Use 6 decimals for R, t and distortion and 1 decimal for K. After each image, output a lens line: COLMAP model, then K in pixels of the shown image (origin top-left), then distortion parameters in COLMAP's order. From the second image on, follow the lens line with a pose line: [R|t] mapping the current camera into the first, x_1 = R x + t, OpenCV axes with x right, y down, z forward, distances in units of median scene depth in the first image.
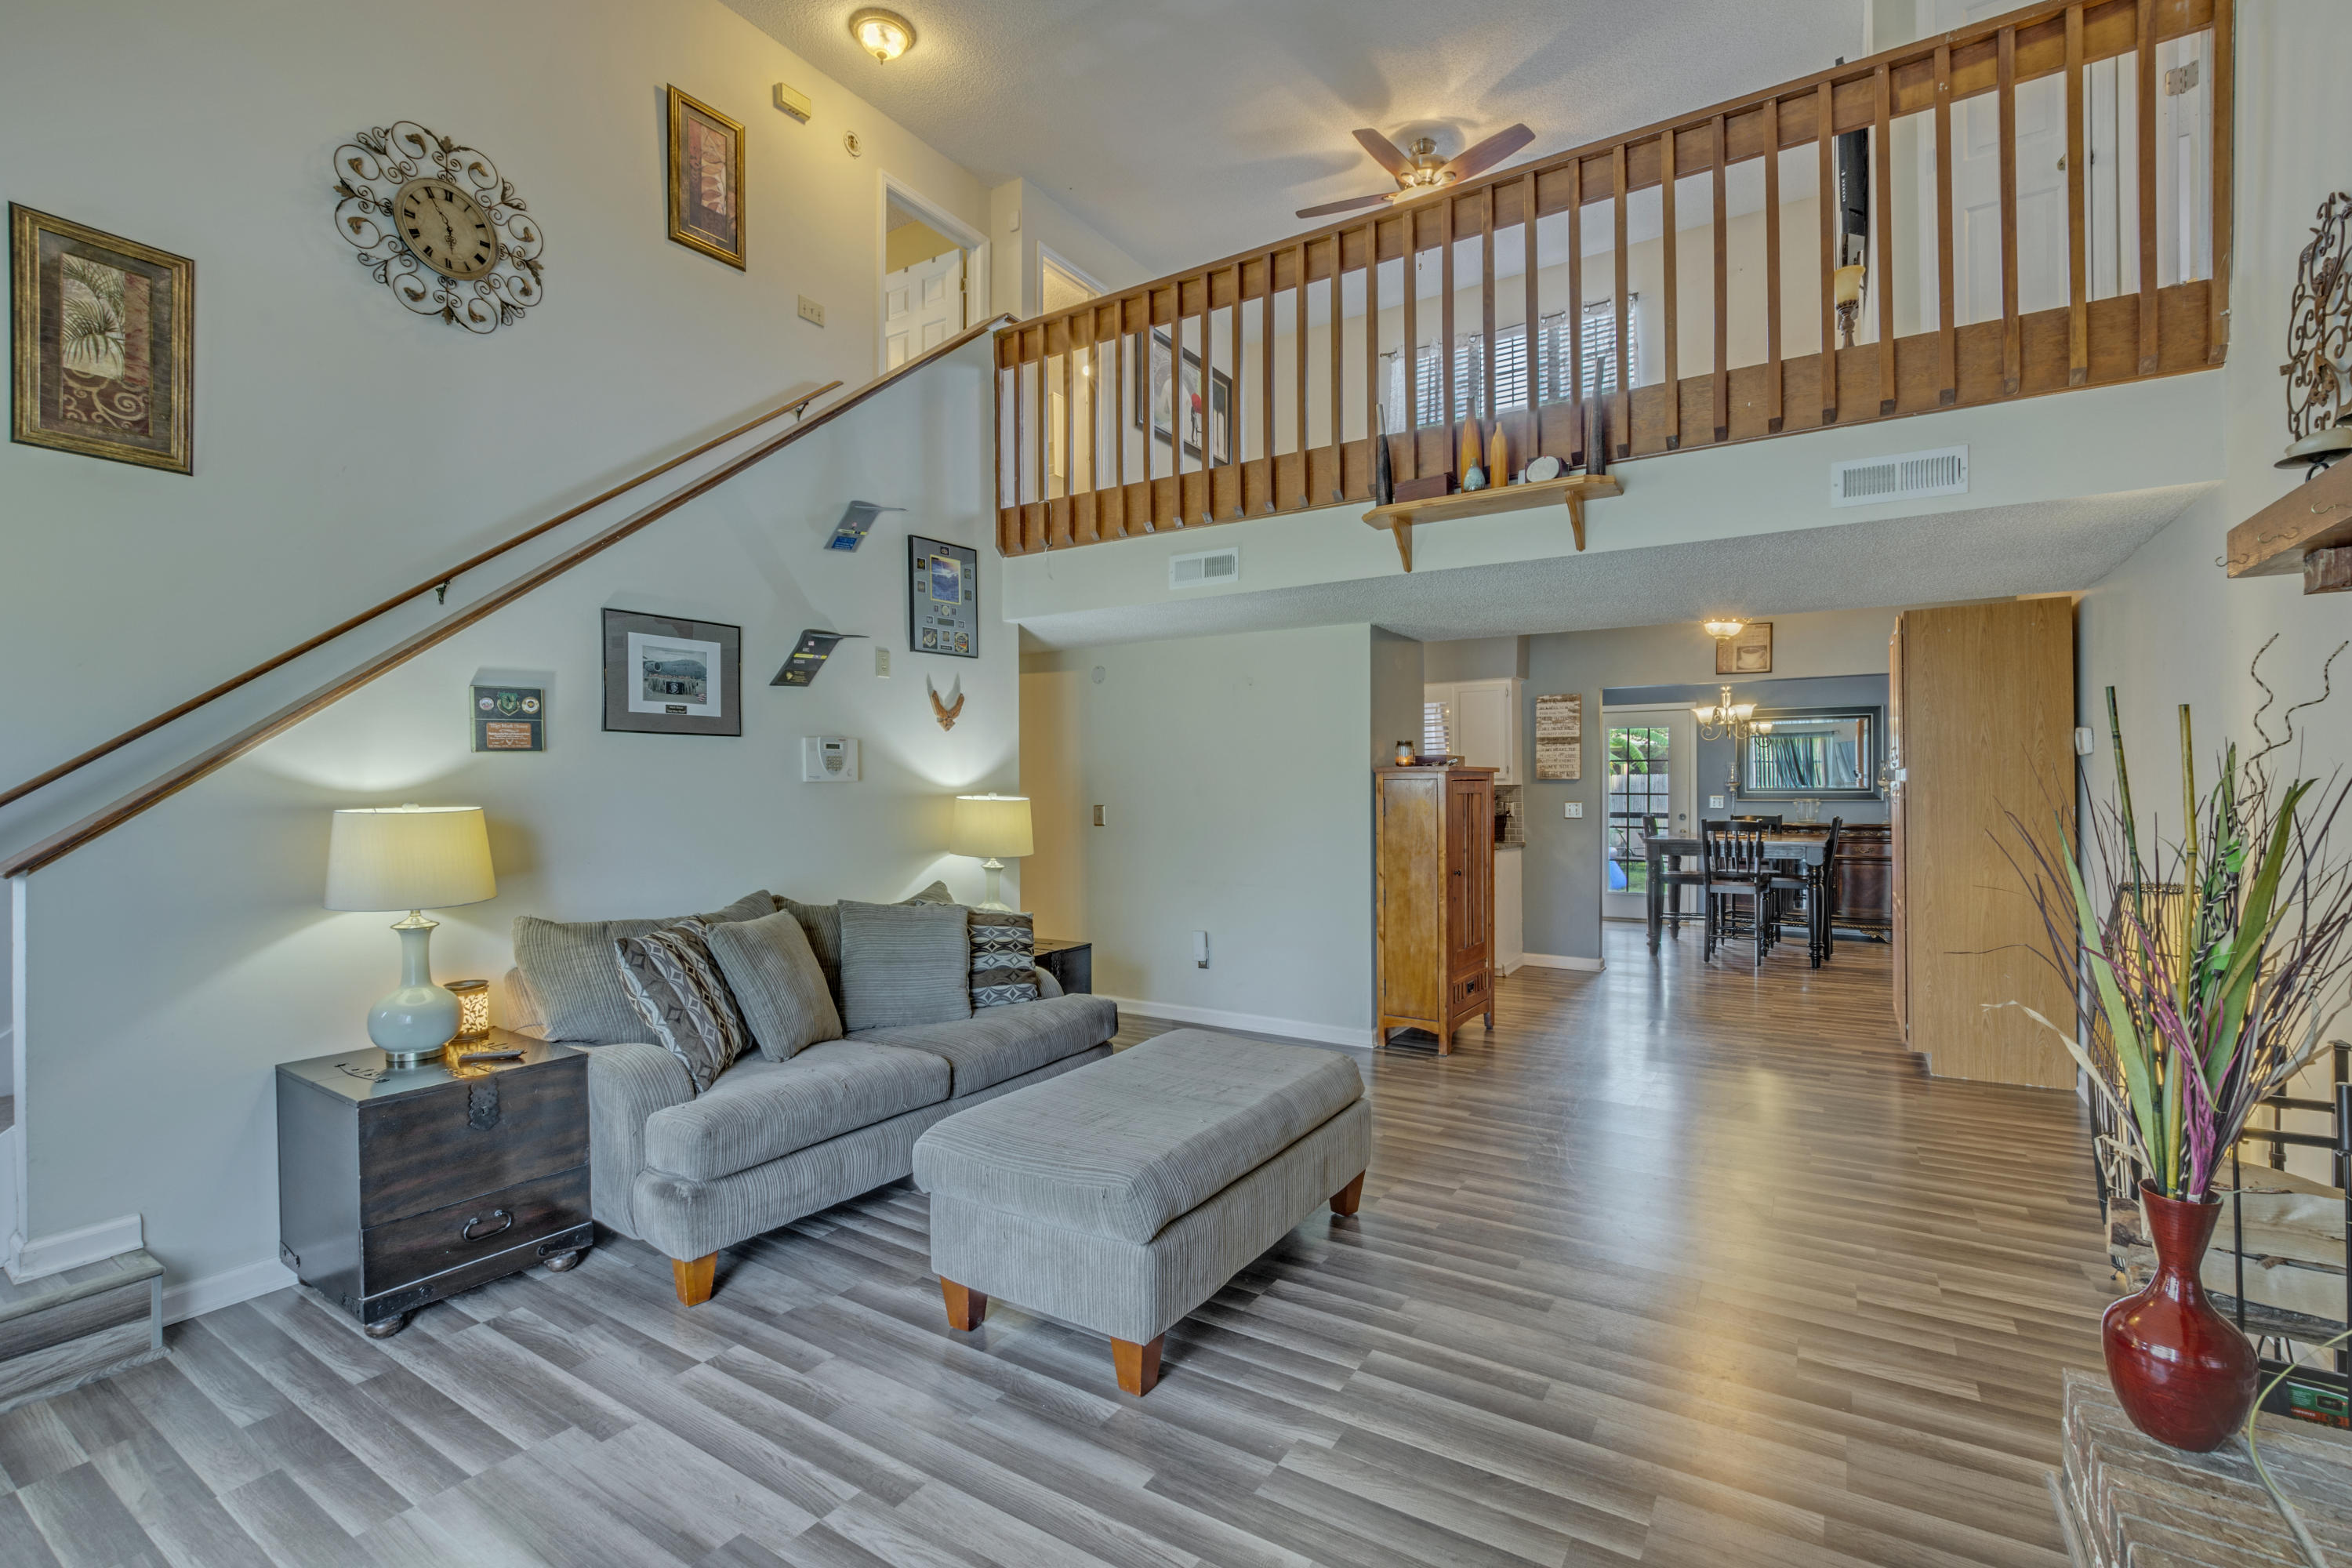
lens RADIAL K [[1042.2, 0, 1176.0], [0, 1042.2, 784.0], [0, 0, 1]] dist [-0.023595, 0.010558]
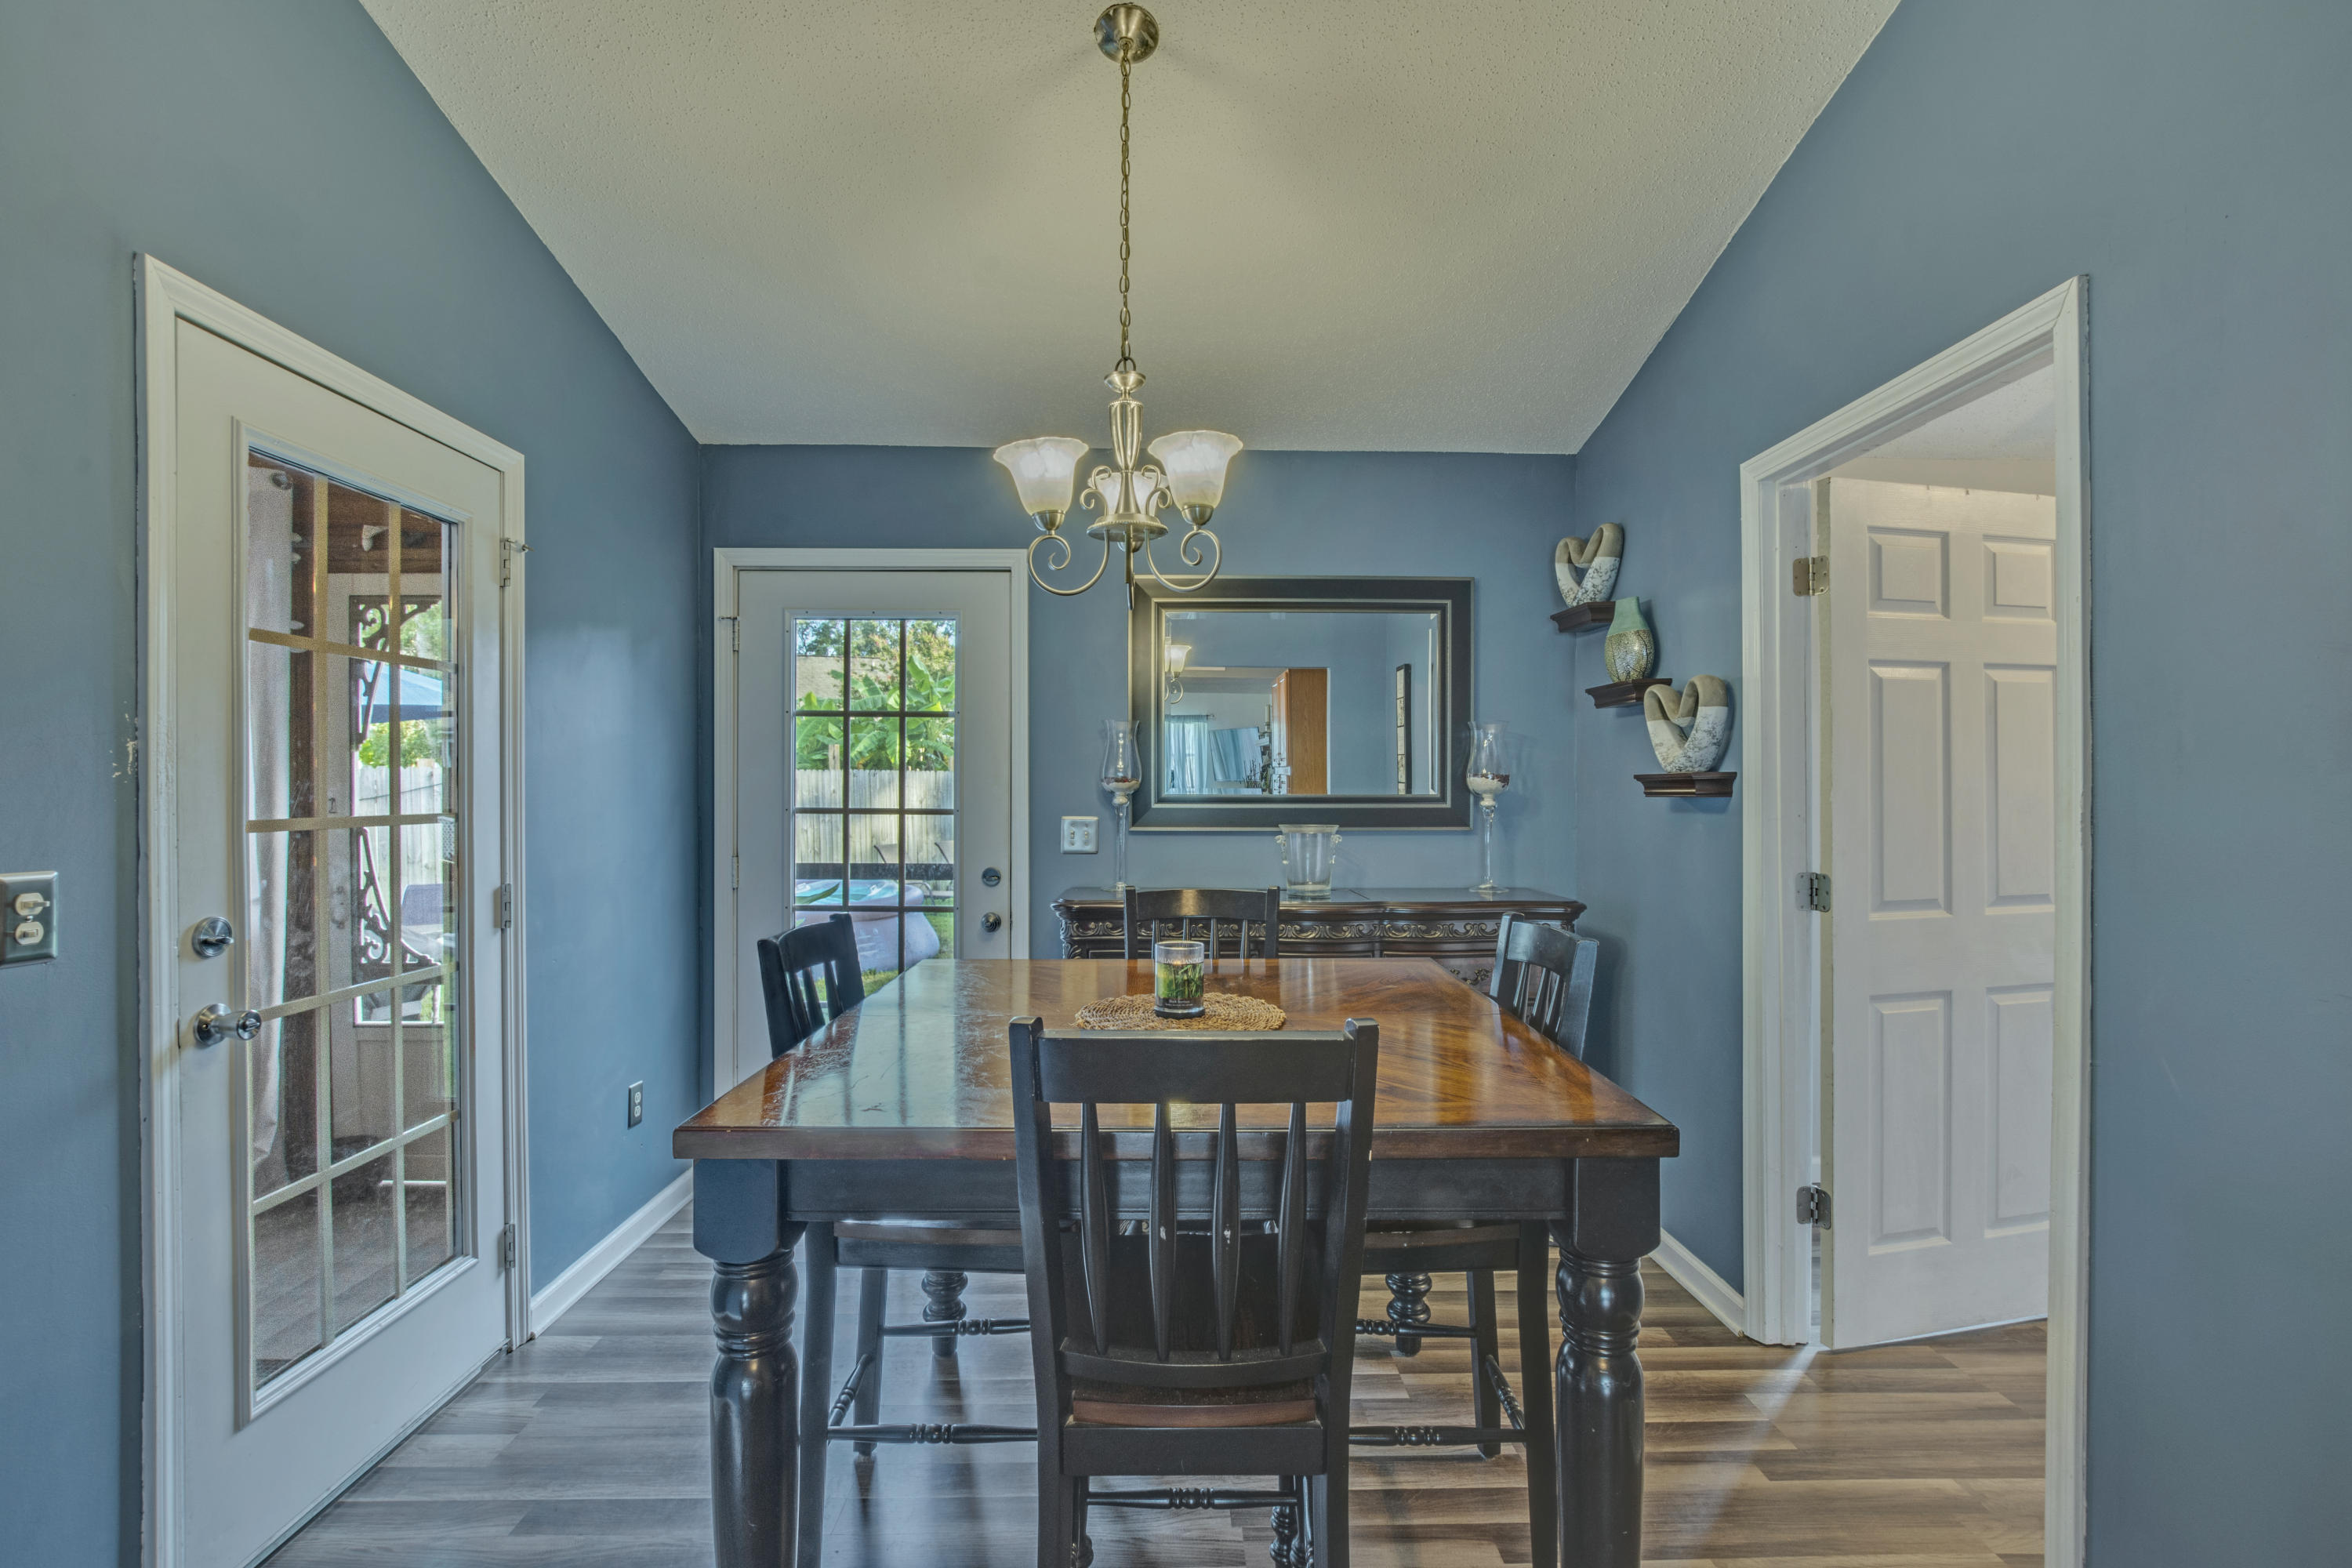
lens RADIAL K [[1042.2, 0, 1176.0], [0, 1042.2, 784.0], [0, 0, 1]] dist [-0.023595, 0.010558]
pose [[0.833696, 0.007387, 0.552174, 0.359343], [-0.008269, 0.999965, -0.000892, 0.000414], [-0.552162, -0.003822, 0.833728, 0.698963]]
